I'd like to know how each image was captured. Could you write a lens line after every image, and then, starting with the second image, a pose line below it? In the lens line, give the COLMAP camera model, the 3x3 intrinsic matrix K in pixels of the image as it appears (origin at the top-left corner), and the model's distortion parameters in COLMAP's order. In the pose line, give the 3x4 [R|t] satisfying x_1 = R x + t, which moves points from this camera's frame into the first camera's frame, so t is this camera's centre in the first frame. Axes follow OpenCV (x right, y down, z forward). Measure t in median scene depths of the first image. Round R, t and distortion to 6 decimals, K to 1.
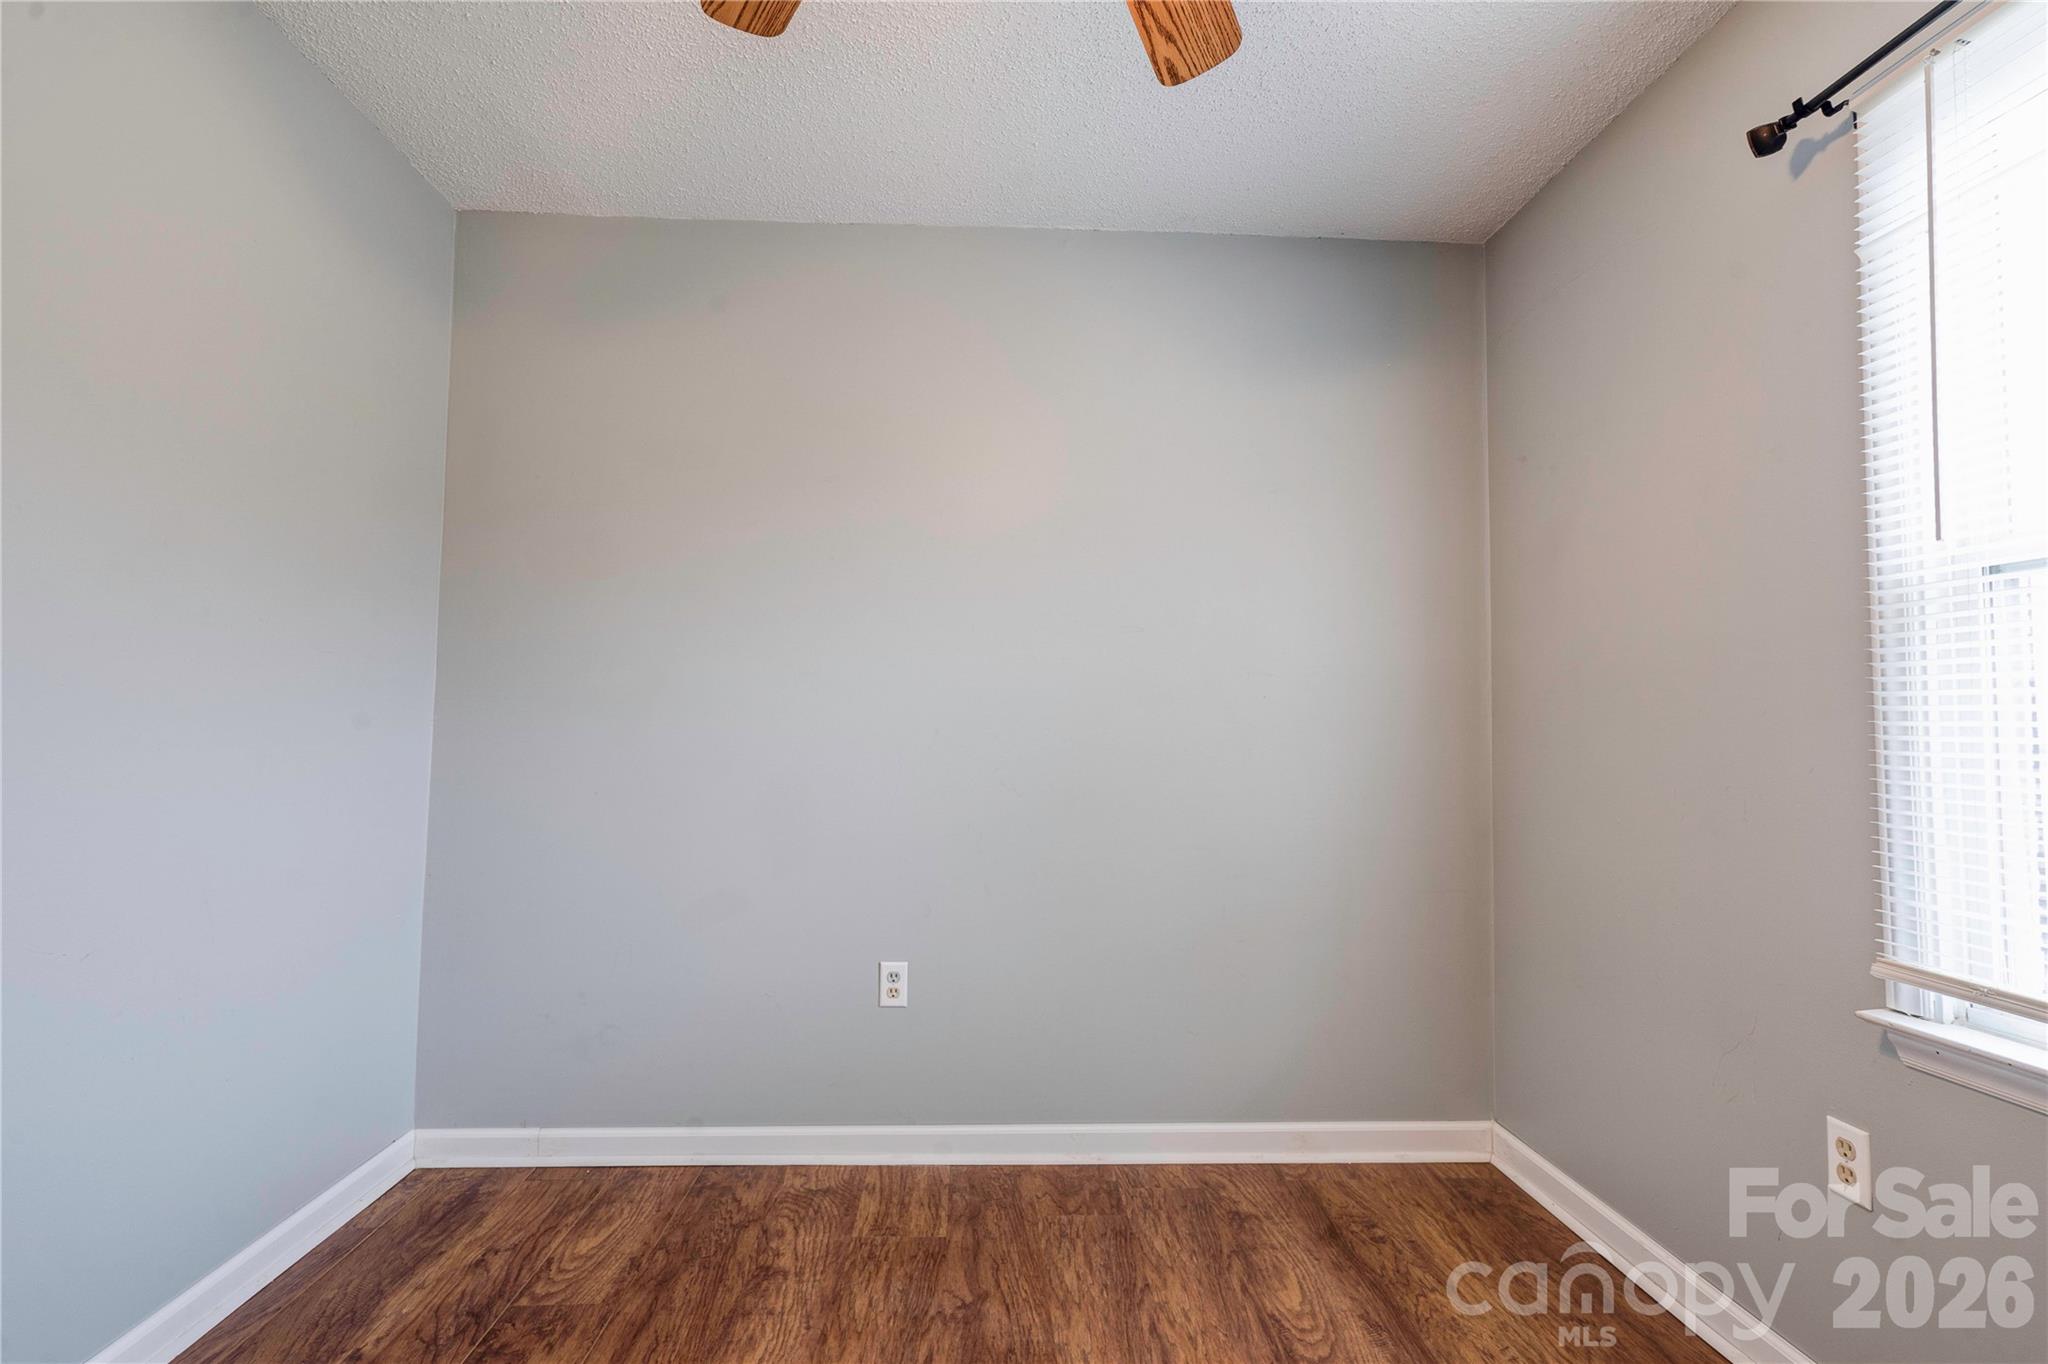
lens RADIAL K [[940.9, 0, 1014.6], [0, 940.9, 683.6], [0, 0, 1]] dist [-0.007515, 0.022674]
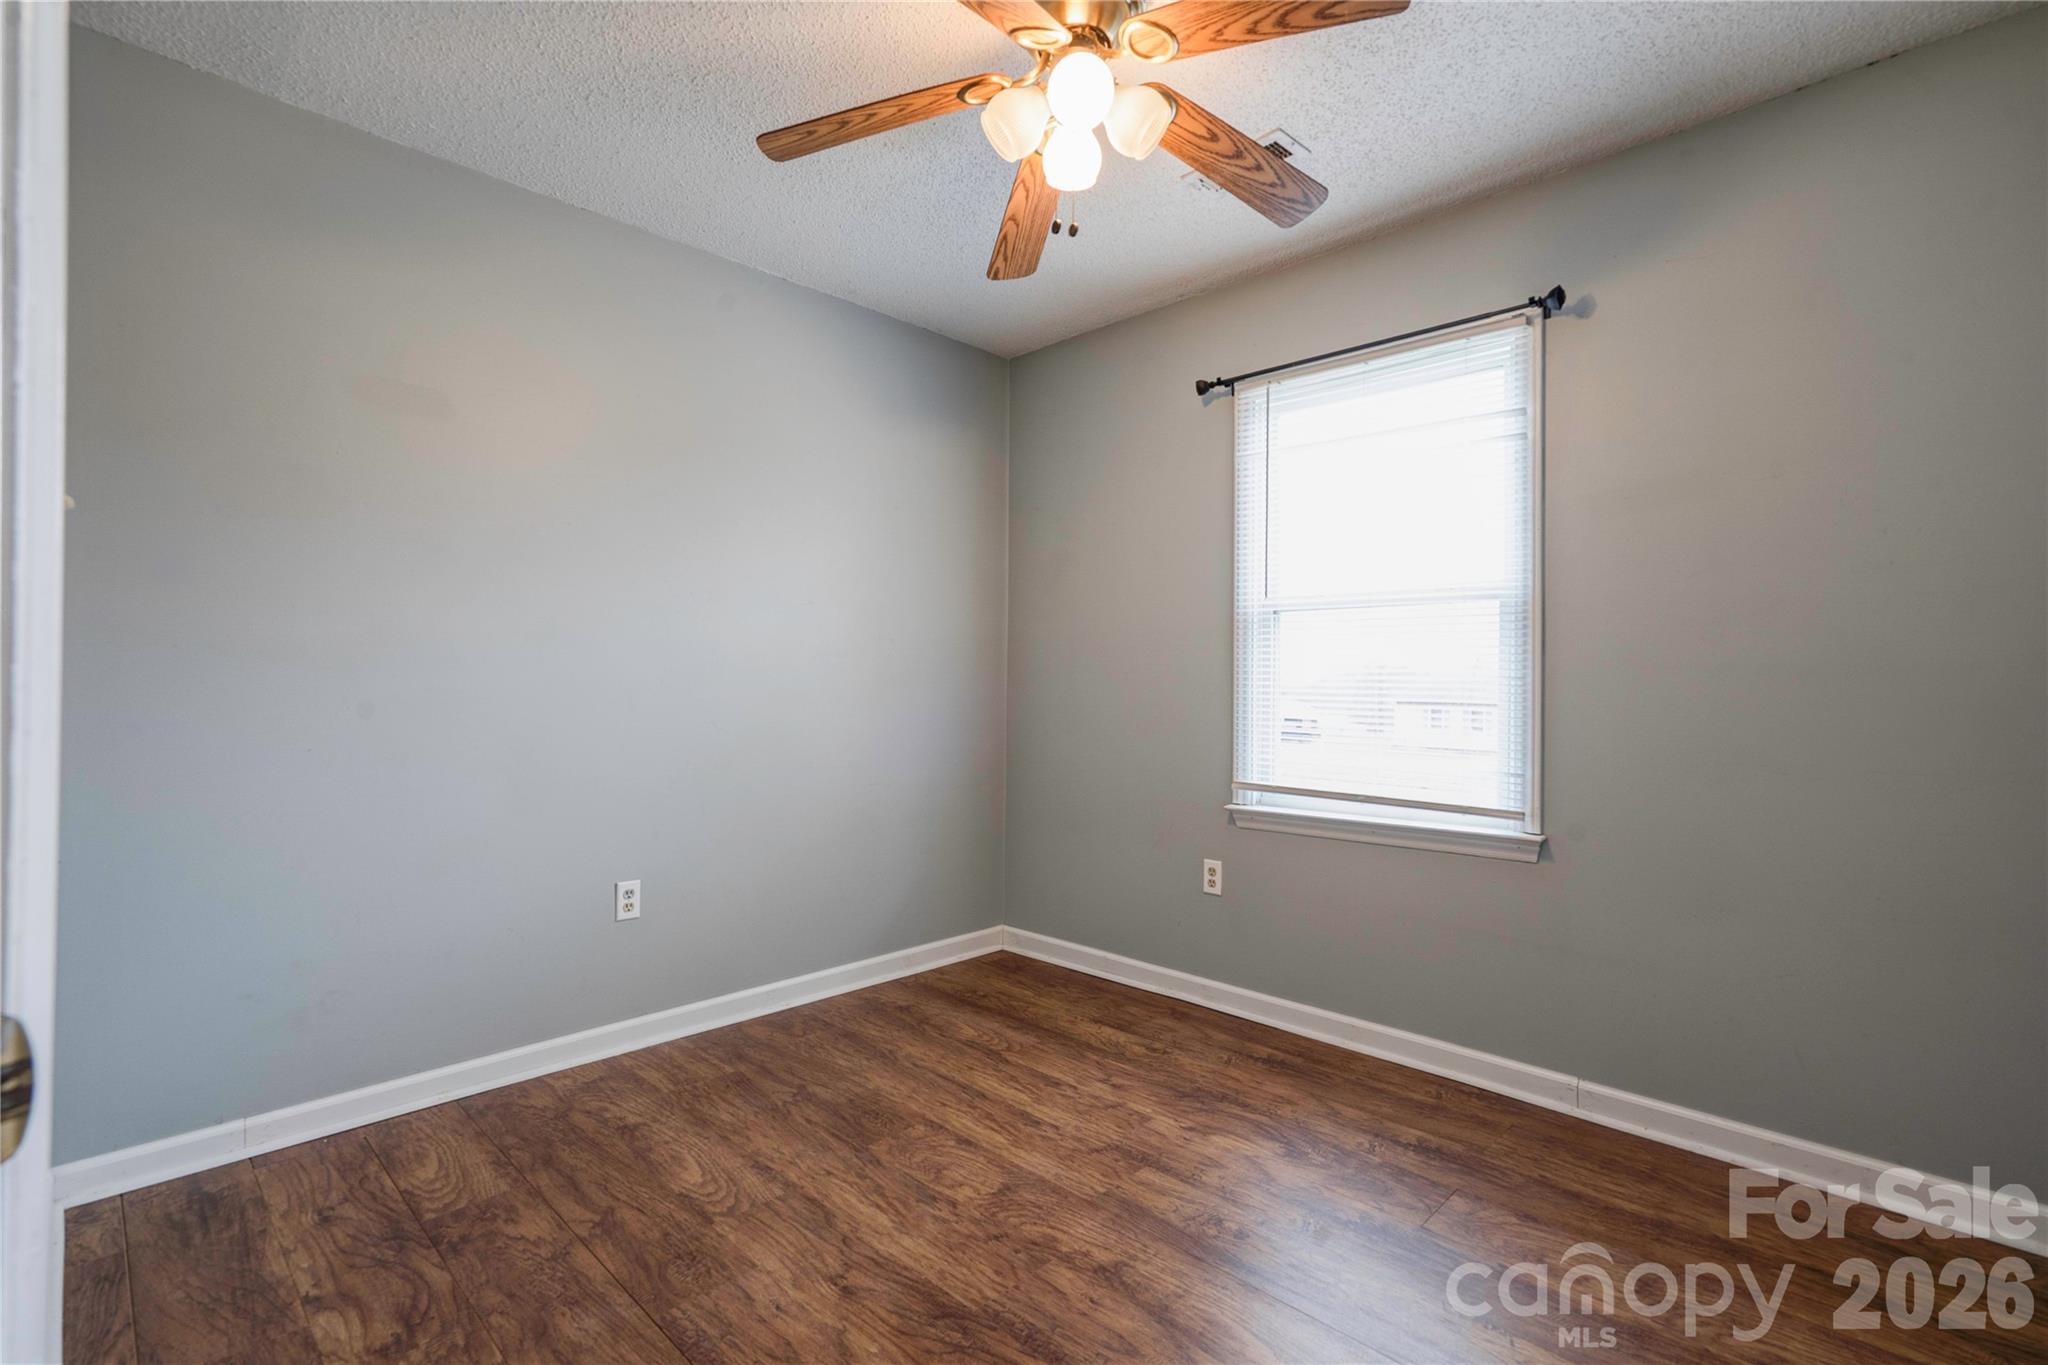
lens RADIAL K [[940.9, 0, 1014.6], [0, 940.9, 684.1], [0, 0, 1]] dist [-0.007515, 0.022674]
pose [[0.733489, -0.008895, 0.679643, -0.658352], [-0.036122, 0.997991, 0.052046, -0.024969], [-0.678740, -0.062725, 0.731695, -0.172790]]
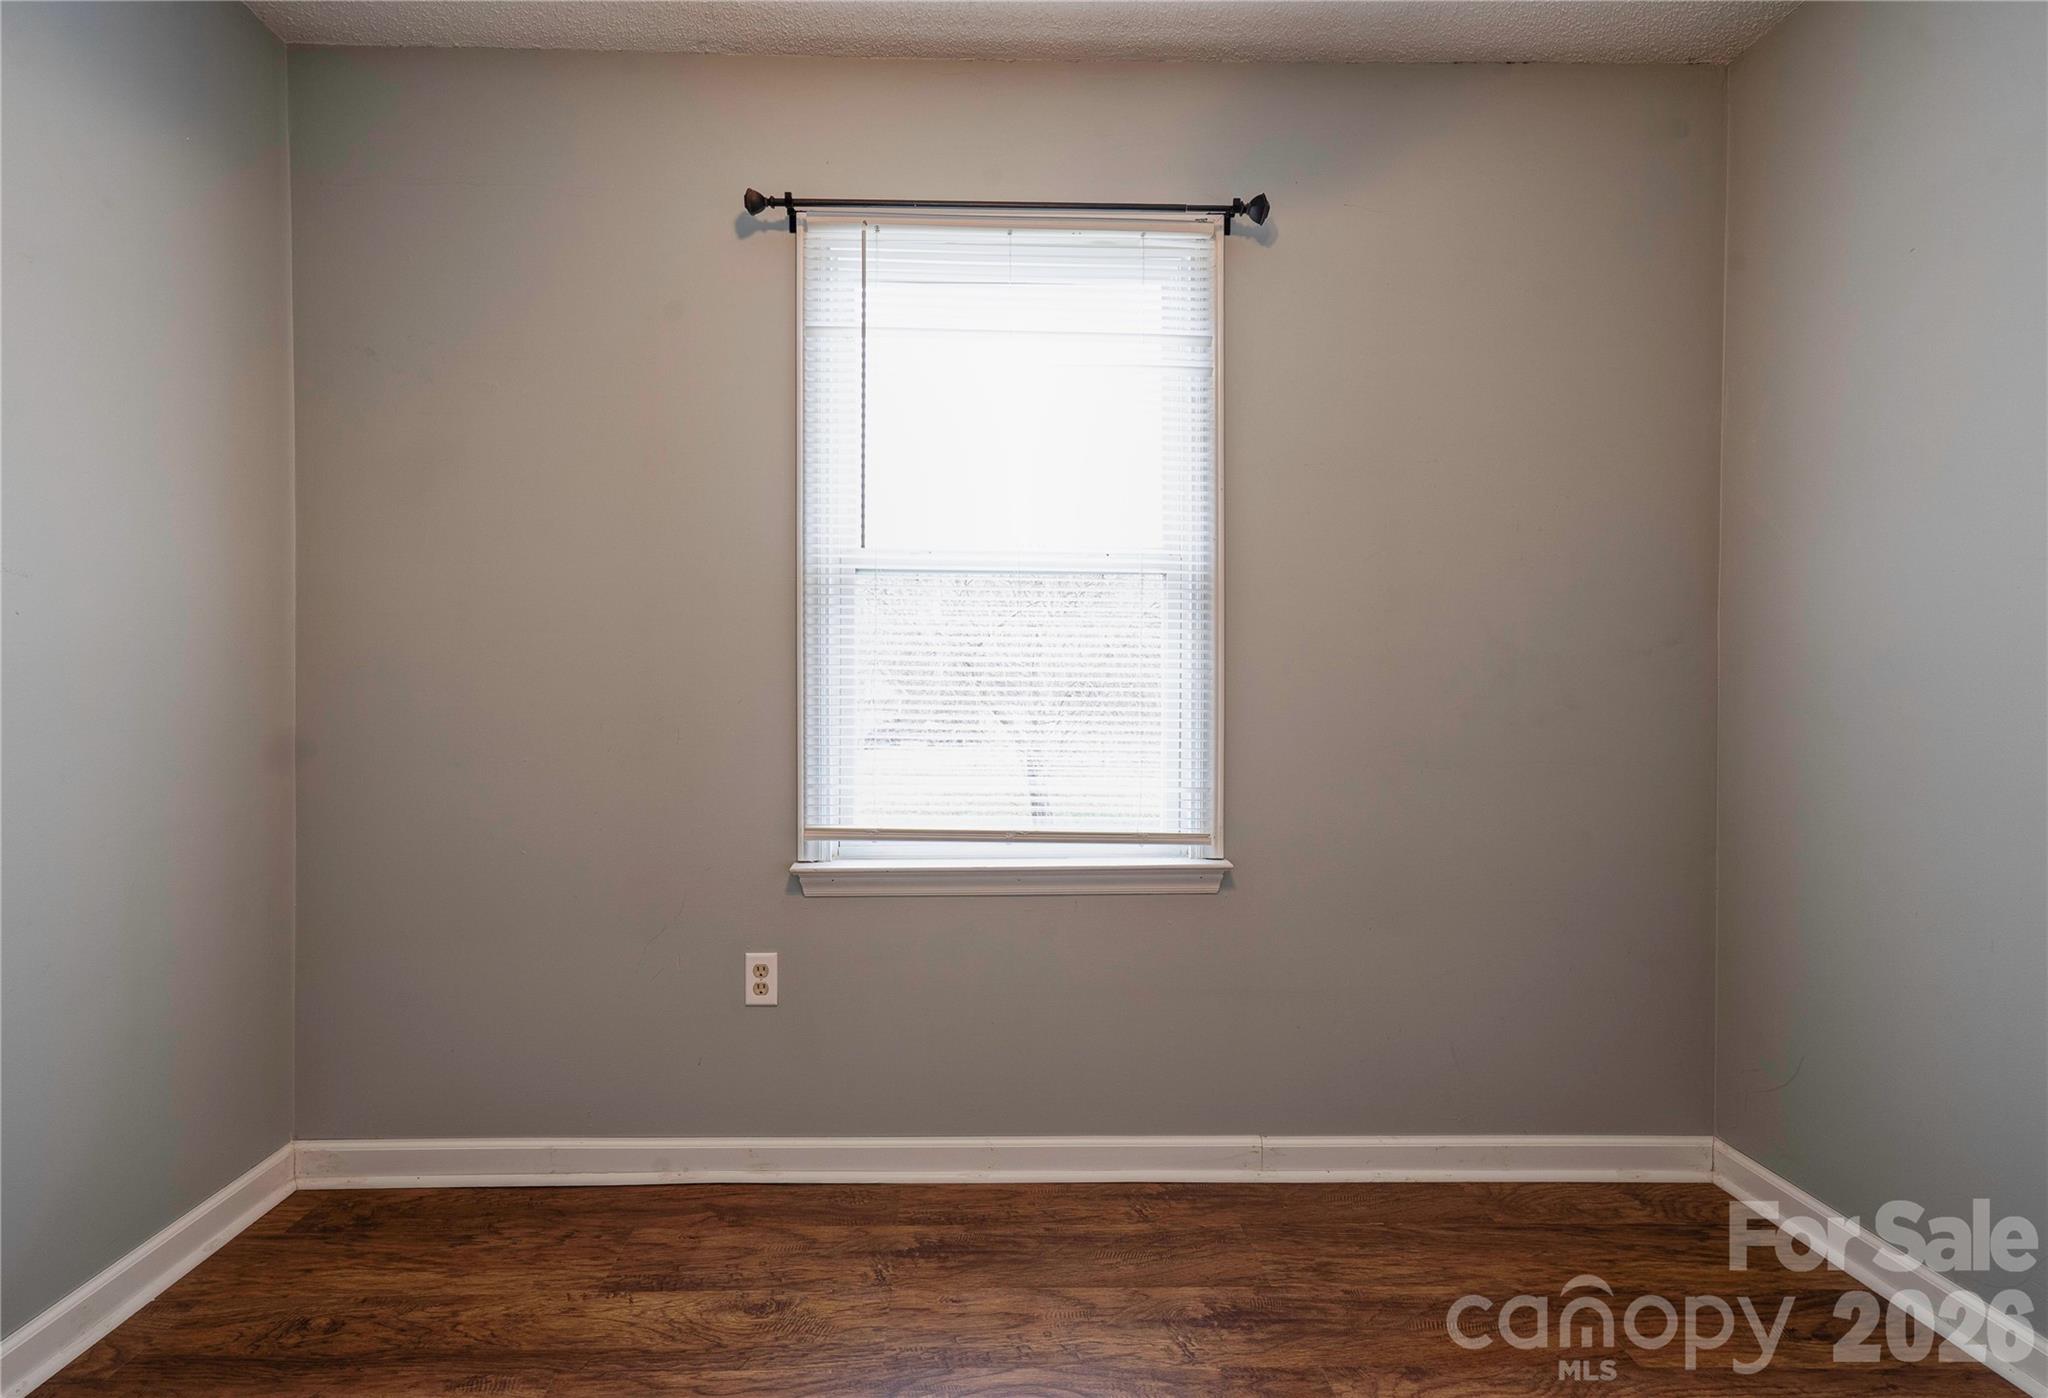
lens RADIAL K [[984.7, 0, 981.0], [0, 984.7, 699.8], [0, 0, 1]] dist [0.001123, 0.009114]
pose [[0.028767, -0.029709, 0.999145, -0.397076], [-0.058660, 0.997785, 0.031357, 0.019363], [-0.997863, -0.059512, 0.026960, 0.478728]]
